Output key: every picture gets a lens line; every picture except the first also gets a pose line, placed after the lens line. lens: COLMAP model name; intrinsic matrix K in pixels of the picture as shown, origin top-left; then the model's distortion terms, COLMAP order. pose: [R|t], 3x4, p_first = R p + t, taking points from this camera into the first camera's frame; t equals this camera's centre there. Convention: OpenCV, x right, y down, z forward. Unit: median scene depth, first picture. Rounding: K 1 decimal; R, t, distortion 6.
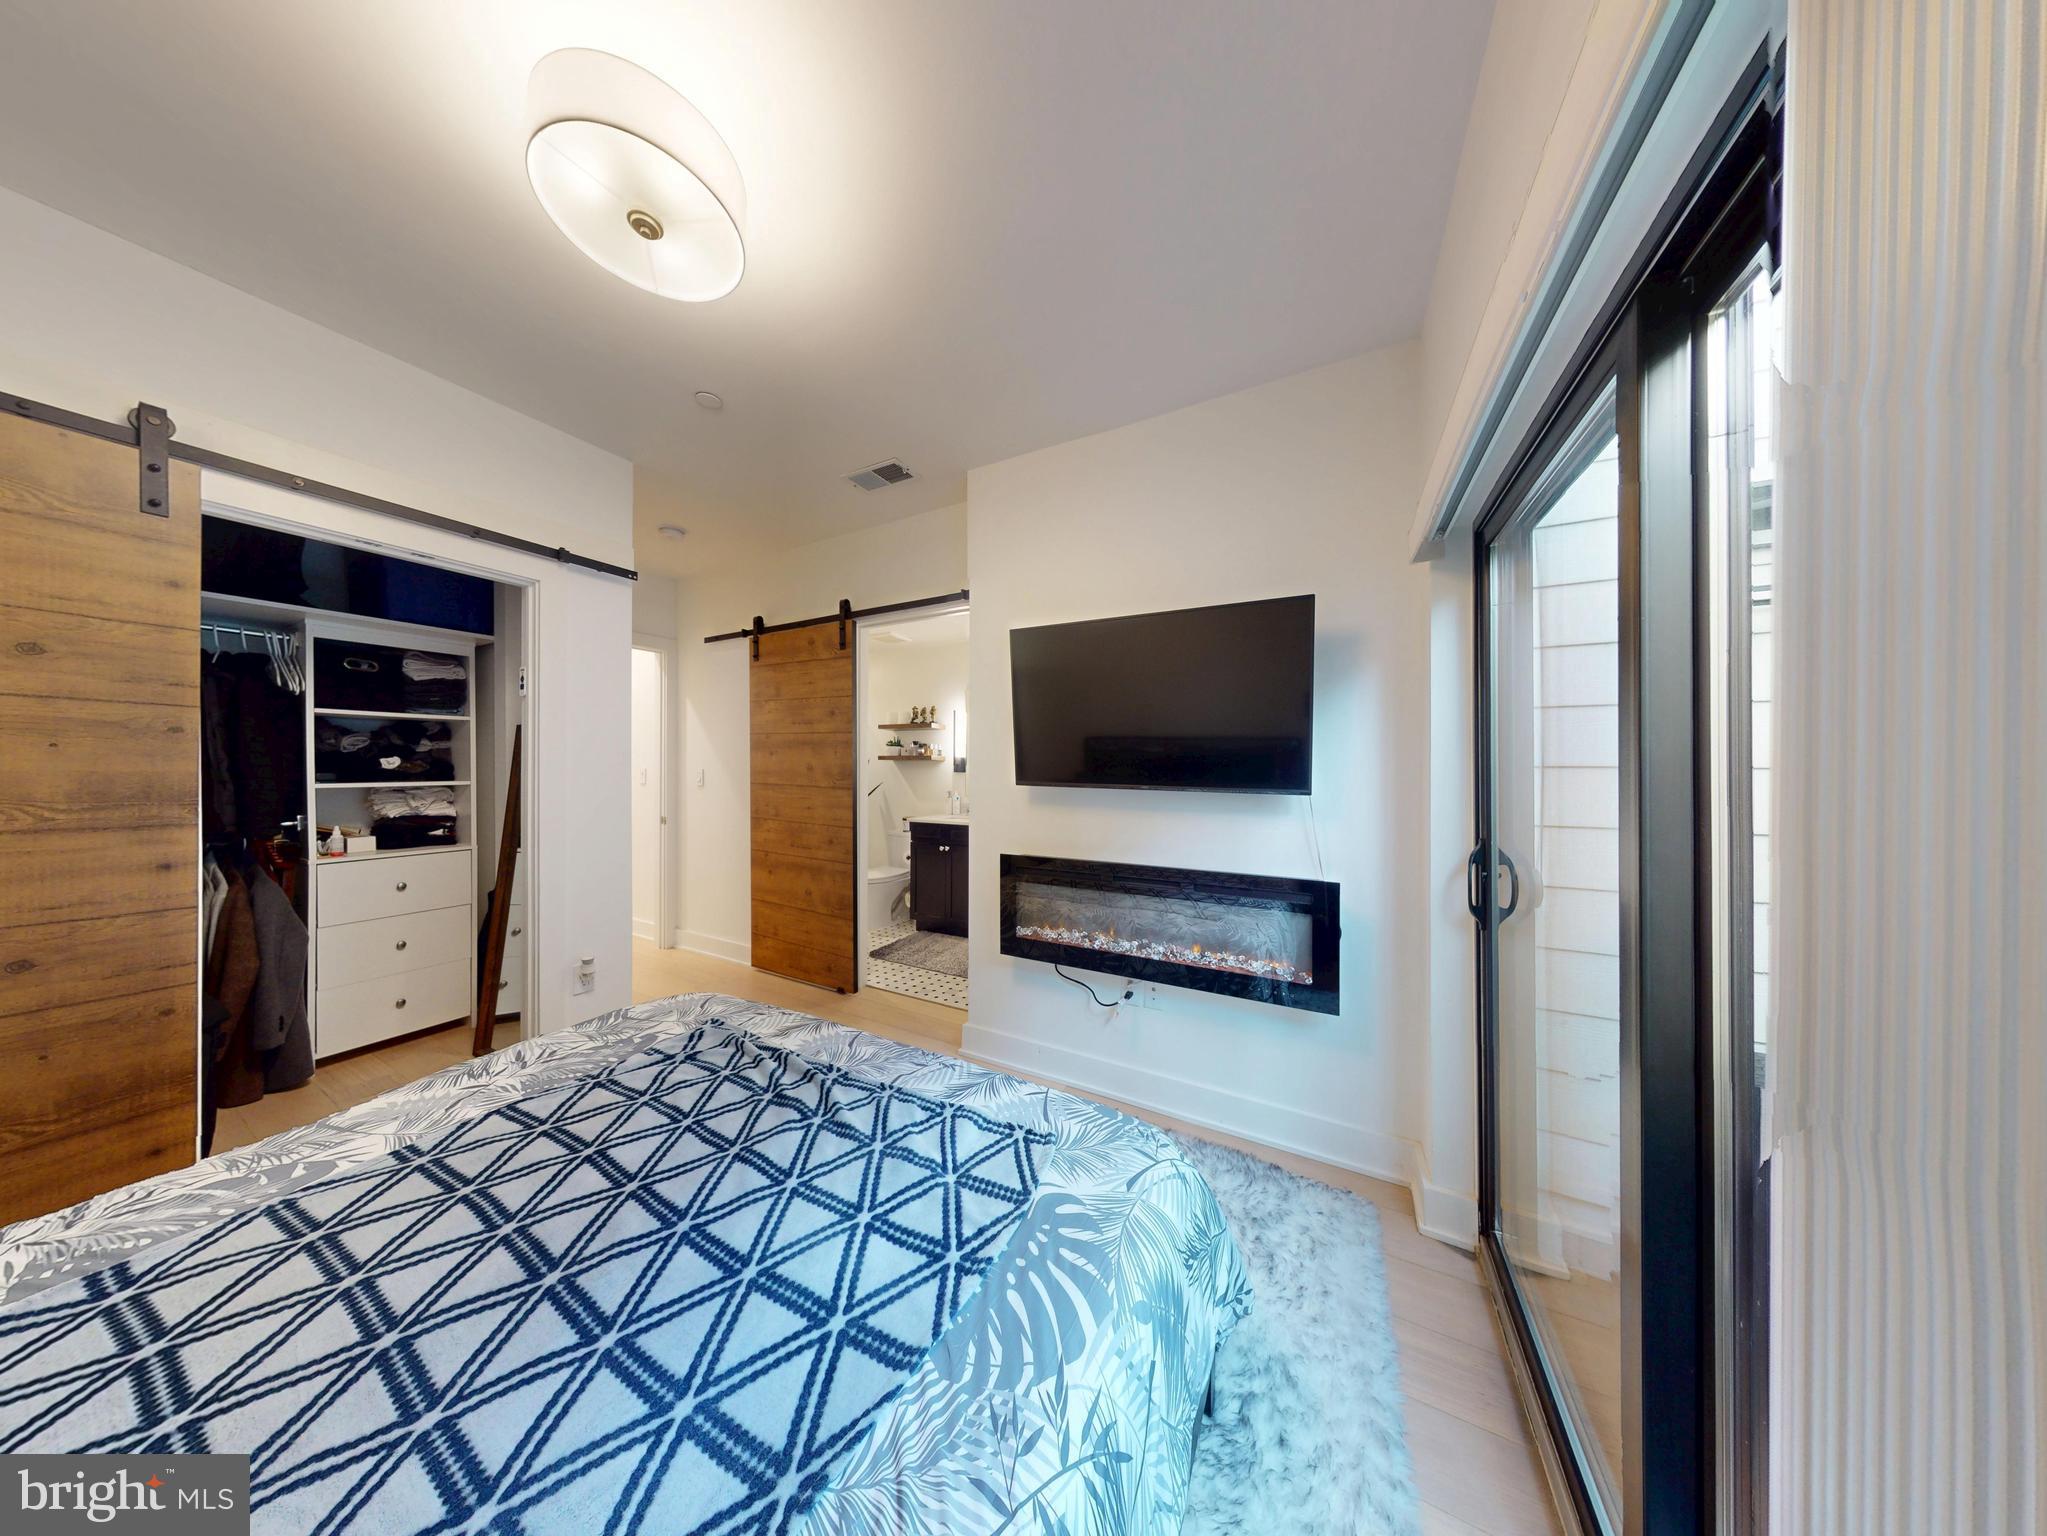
lens RADIAL K [[574.9, 0, 1023.5], [0, 574.9, 768.0], [0, 0, 1]] dist [0.000237, -0.000010]
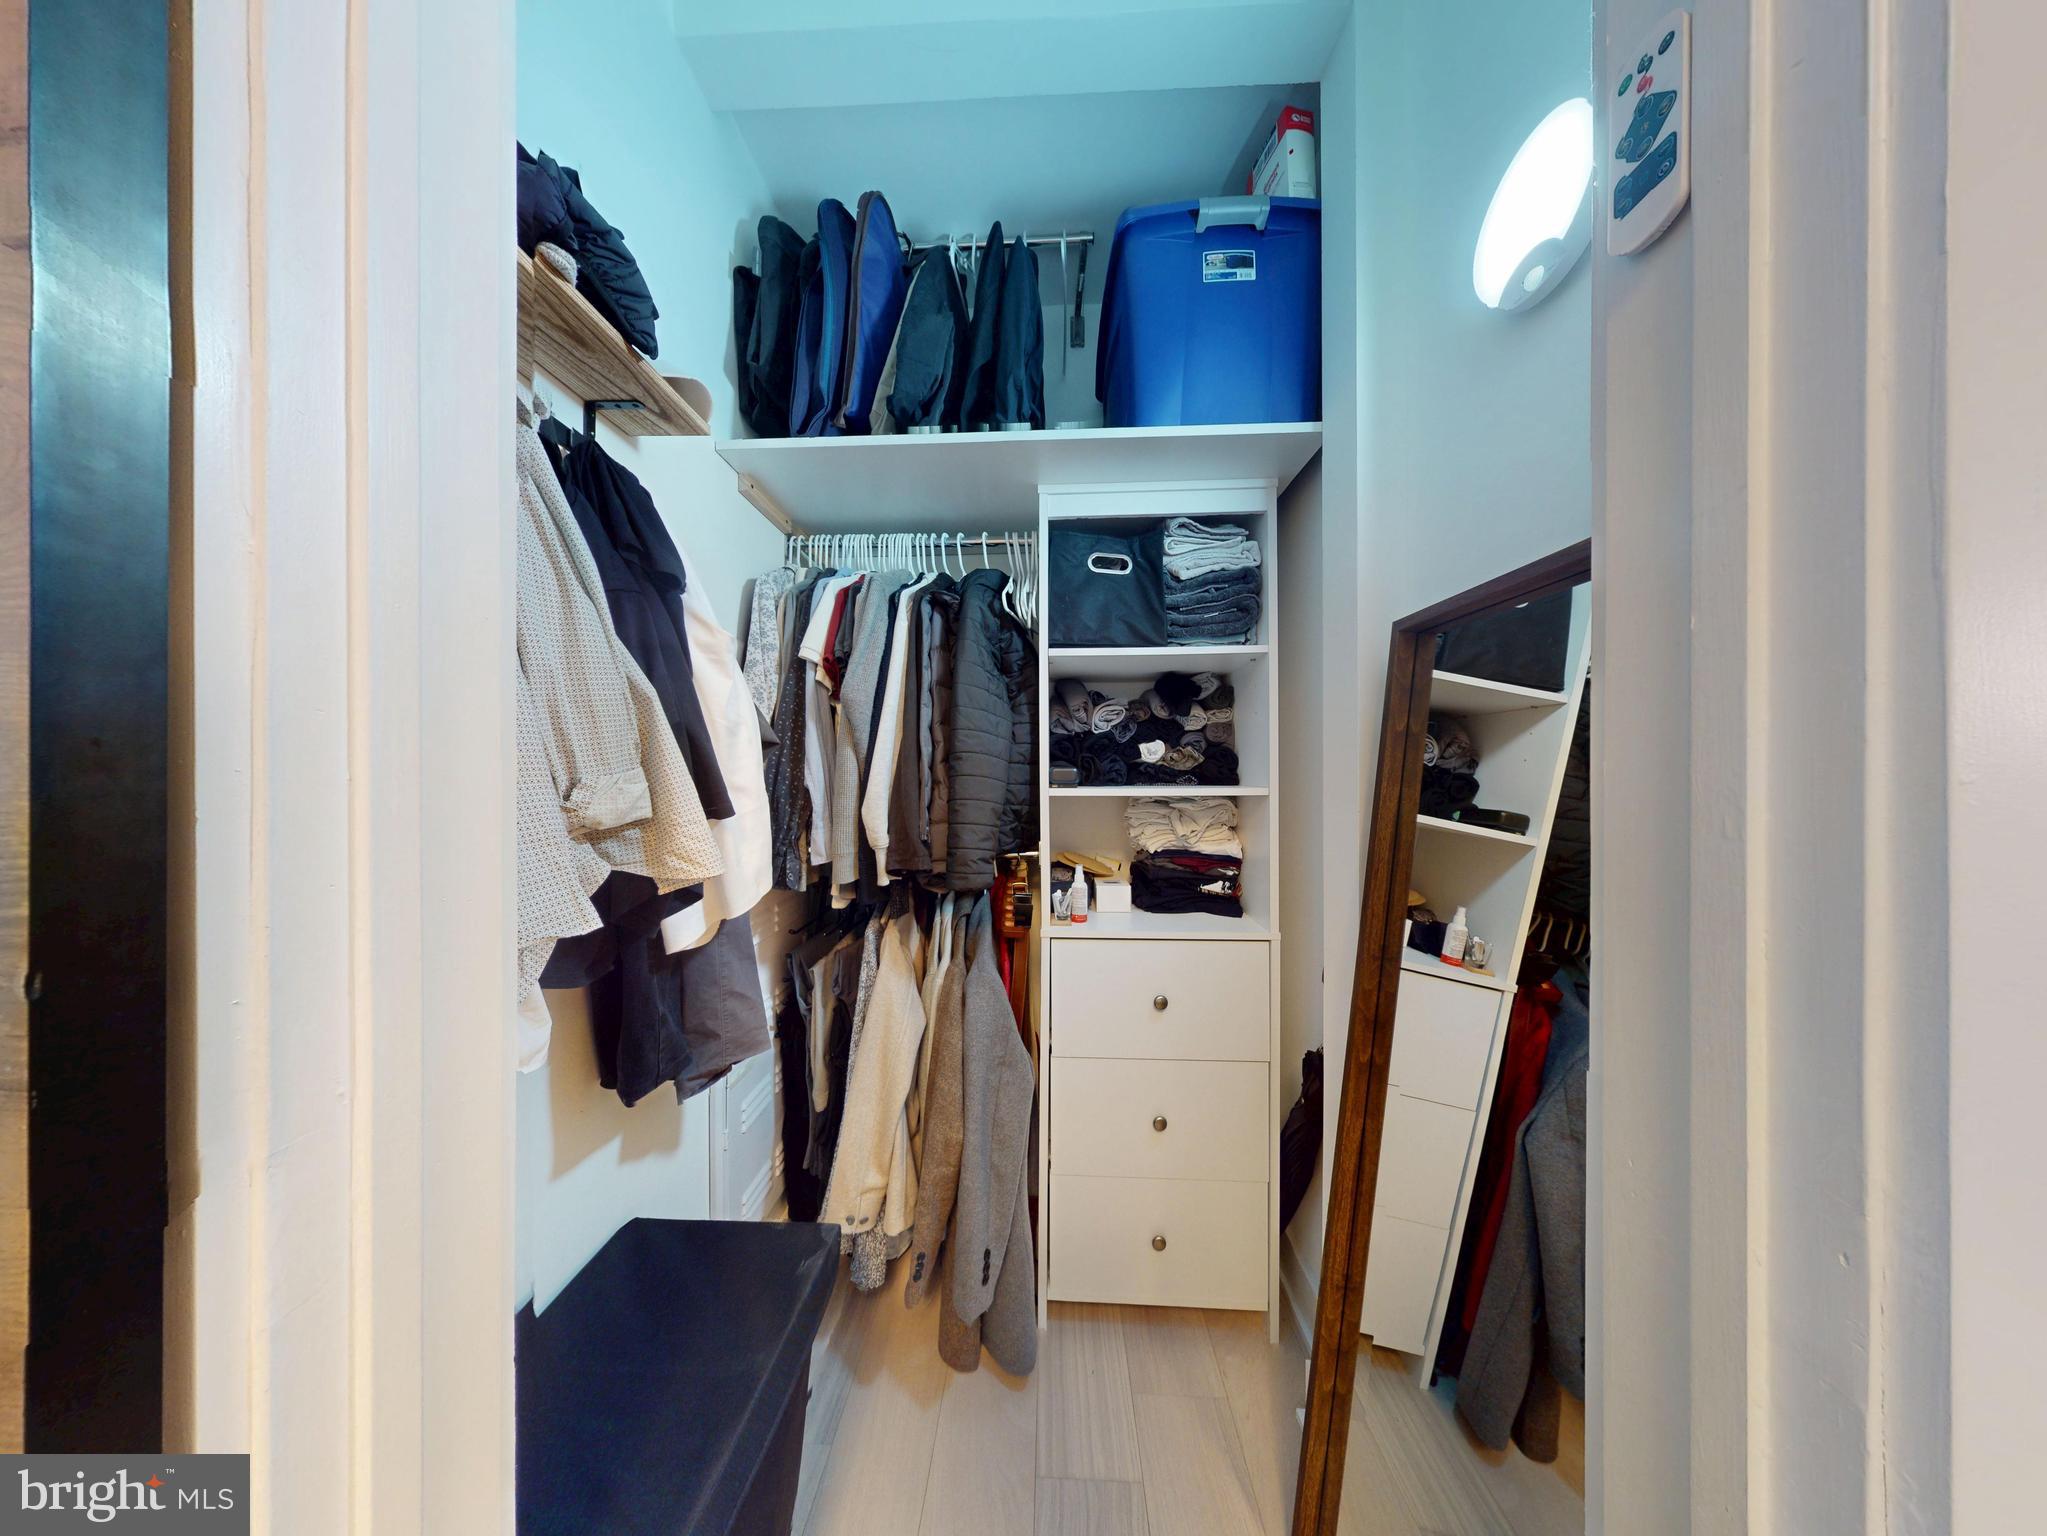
lens RADIAL K [[574.9, 0, 1023.5], [0, 574.9, 768.0], [0, 0, 1]] dist [0.000237, -0.000010]
pose [[0.450567, 0.002105, -0.892740, -0.673107], [-0.003658, 0.999993, 0.000511, 0.006942], [0.892735, 0.003035, 0.450571, 0.650668]]
